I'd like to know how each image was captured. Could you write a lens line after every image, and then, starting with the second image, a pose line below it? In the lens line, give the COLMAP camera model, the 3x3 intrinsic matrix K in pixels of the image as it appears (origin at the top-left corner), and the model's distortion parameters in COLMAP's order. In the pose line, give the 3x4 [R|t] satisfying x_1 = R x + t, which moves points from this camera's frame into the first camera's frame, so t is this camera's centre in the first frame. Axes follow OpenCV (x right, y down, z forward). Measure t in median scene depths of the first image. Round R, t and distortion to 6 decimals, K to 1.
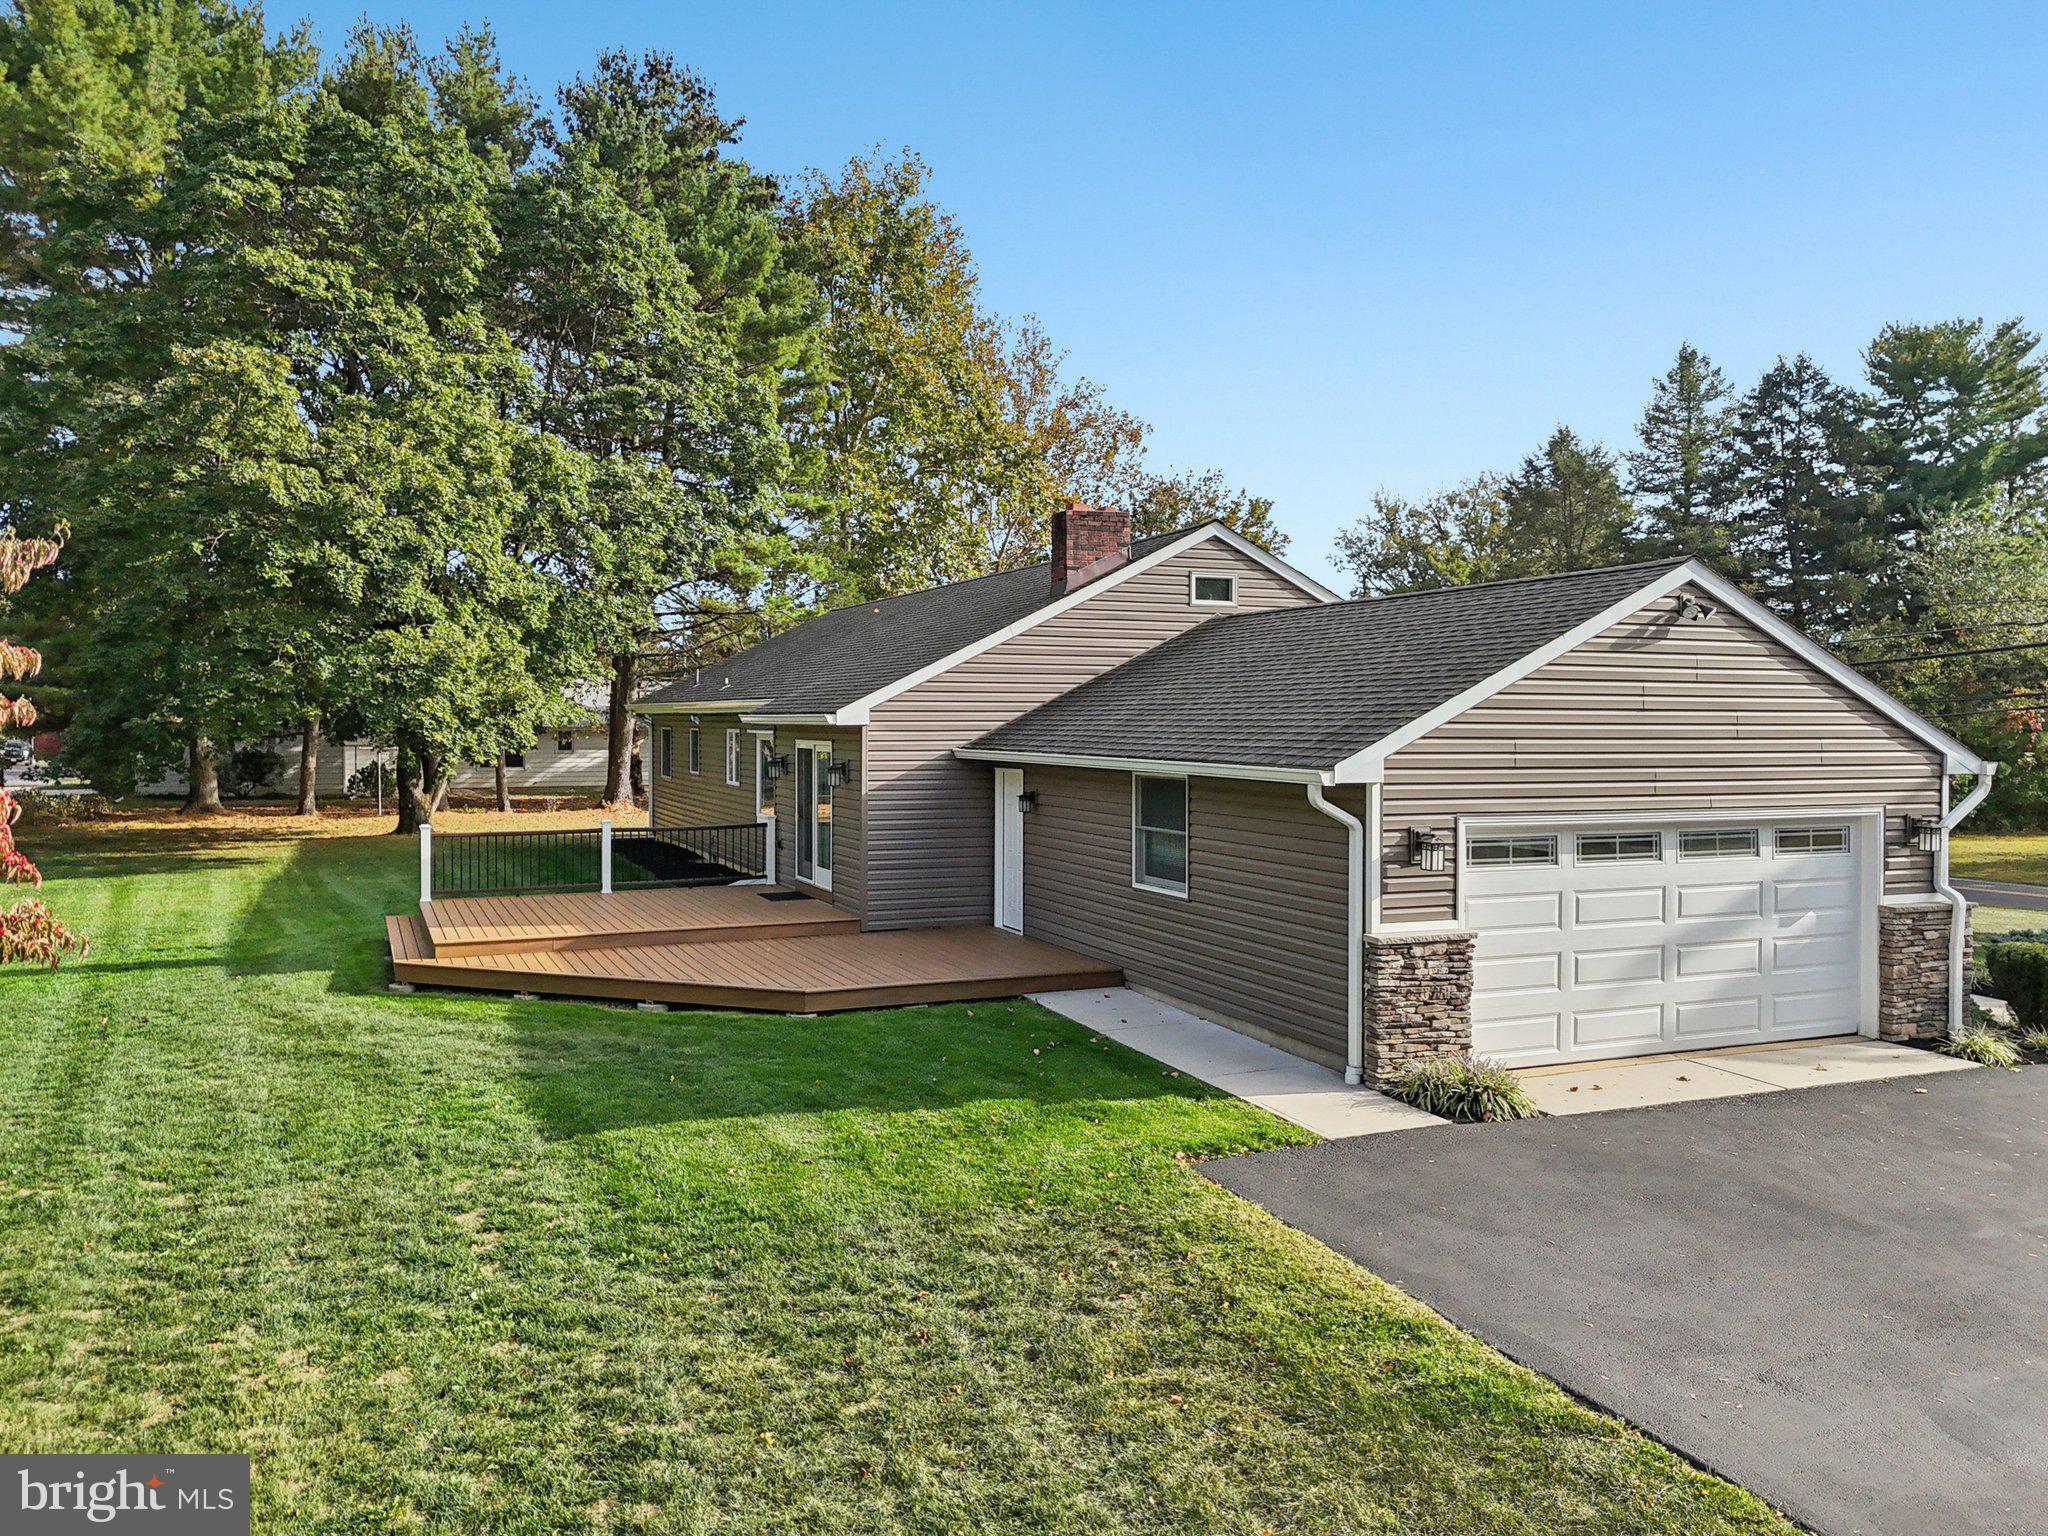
lens RADIAL K [[1545.8, 0, 1024.0], [0, 1545.8, 768.0], [0, 0, 1]] dist [0.039627, -0.001614]
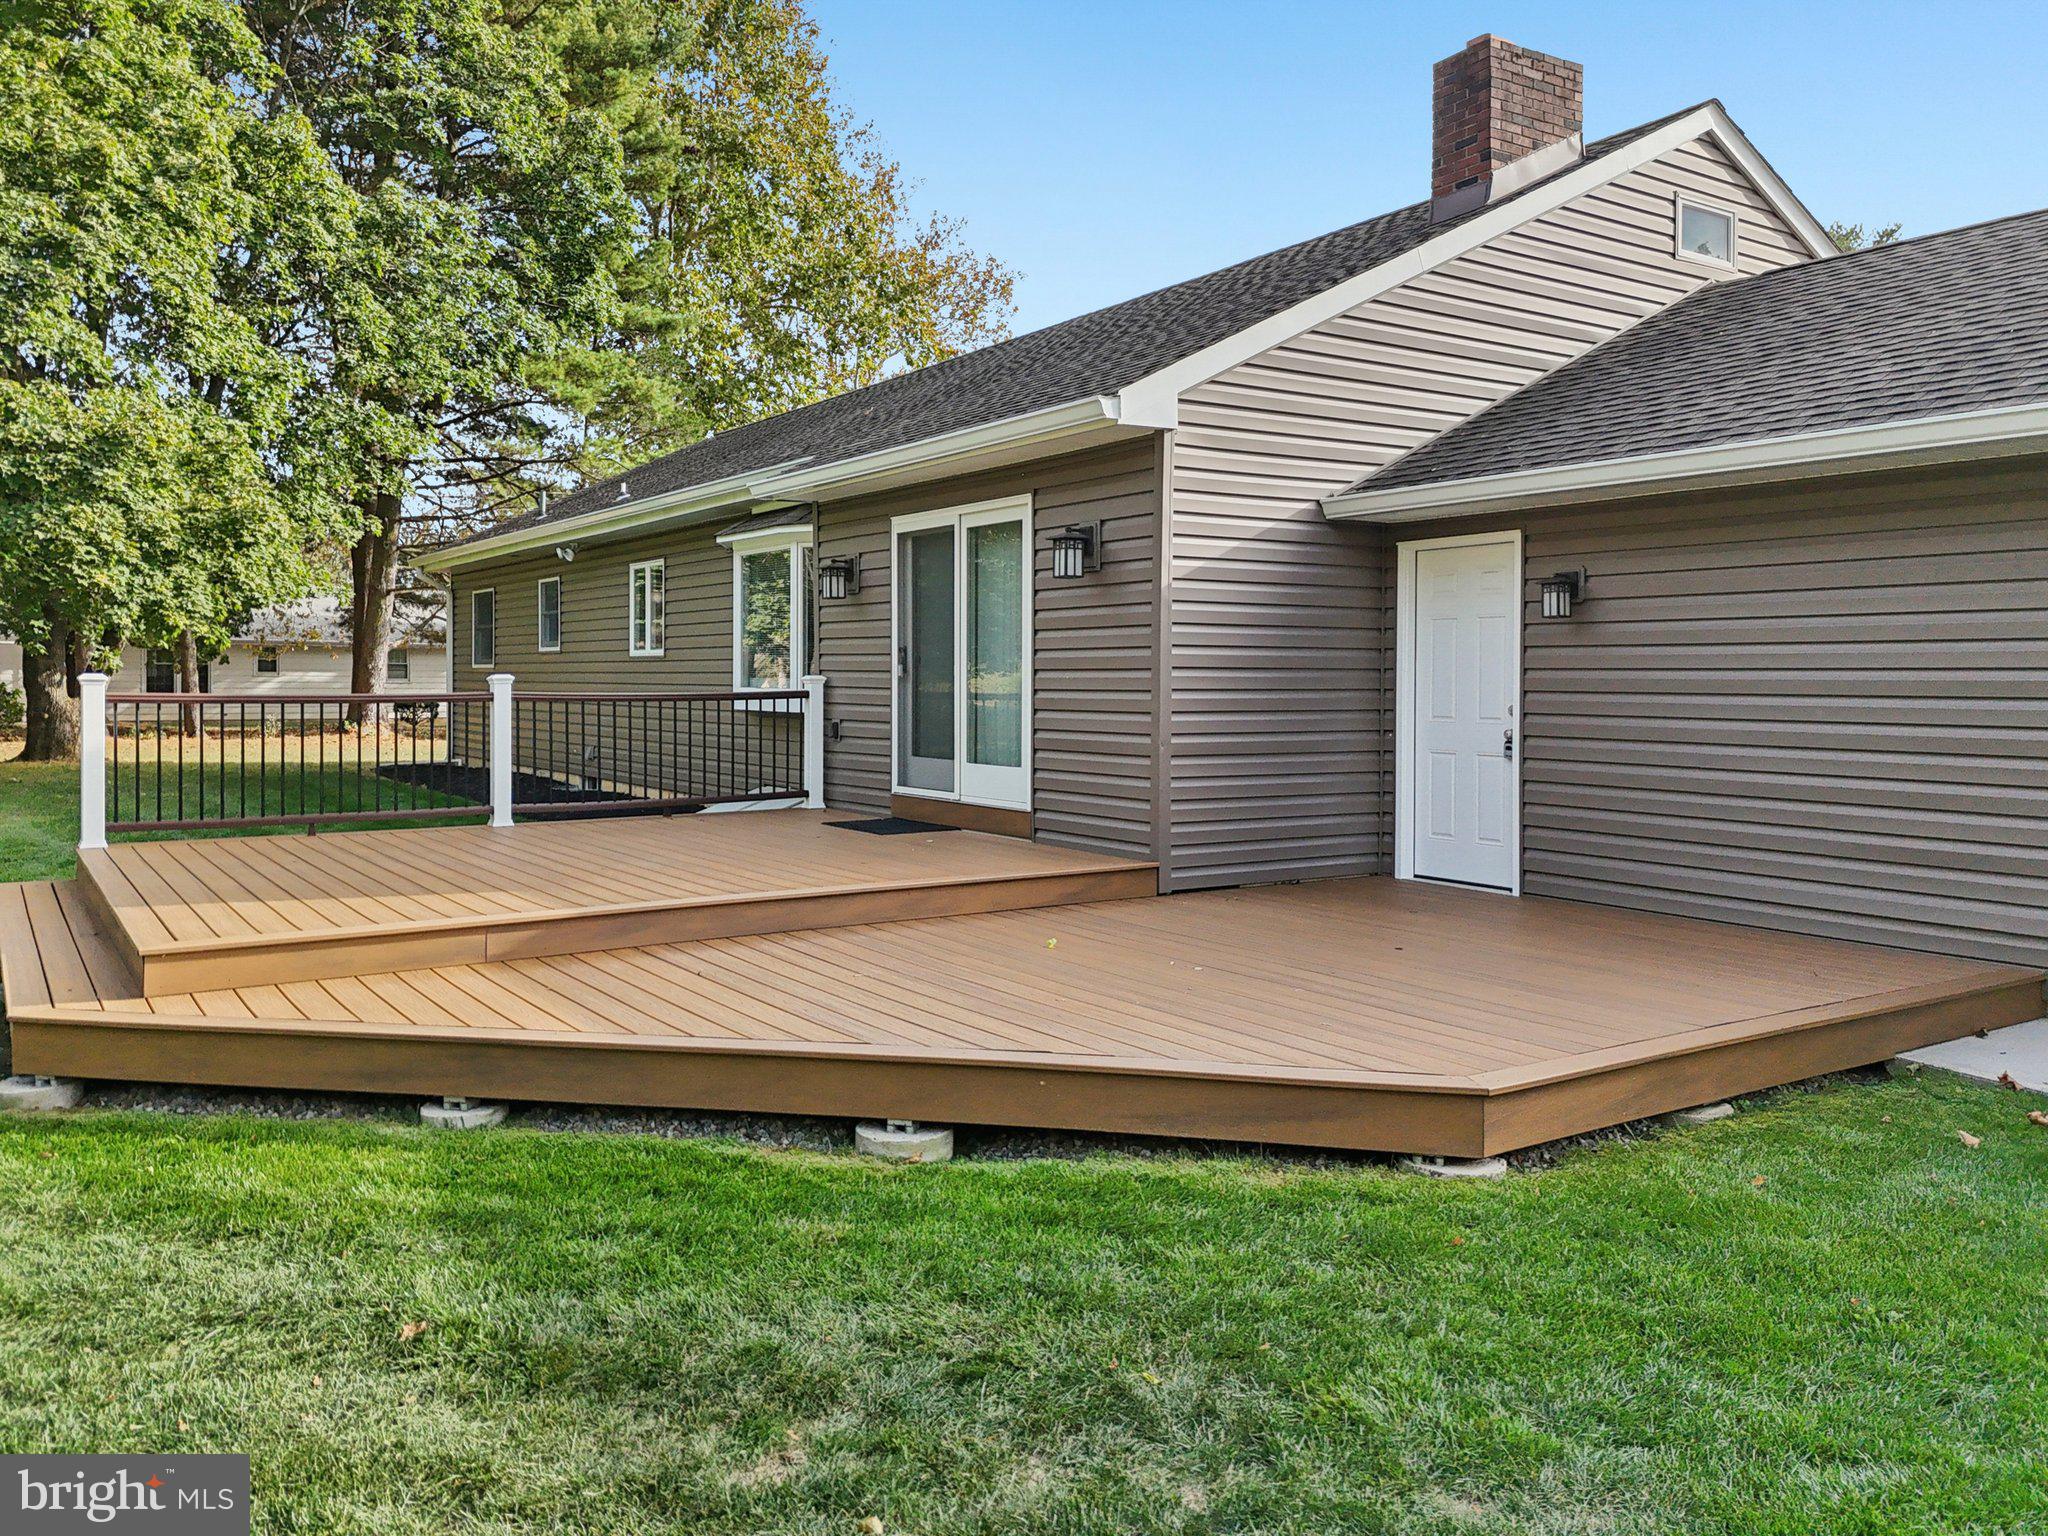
lens RADIAL K [[1594.3, 0, 1016.7], [0, 1594.3, 685.3], [0, 0, 1]] dist [0.041735, -0.010649]
pose [[0.985801, -0.000106, 0.167917, -0.147593], [0.004529, 0.999653, -0.025959, 0.038037], [-0.167856, 0.026351, 0.985459, 0.365664]]
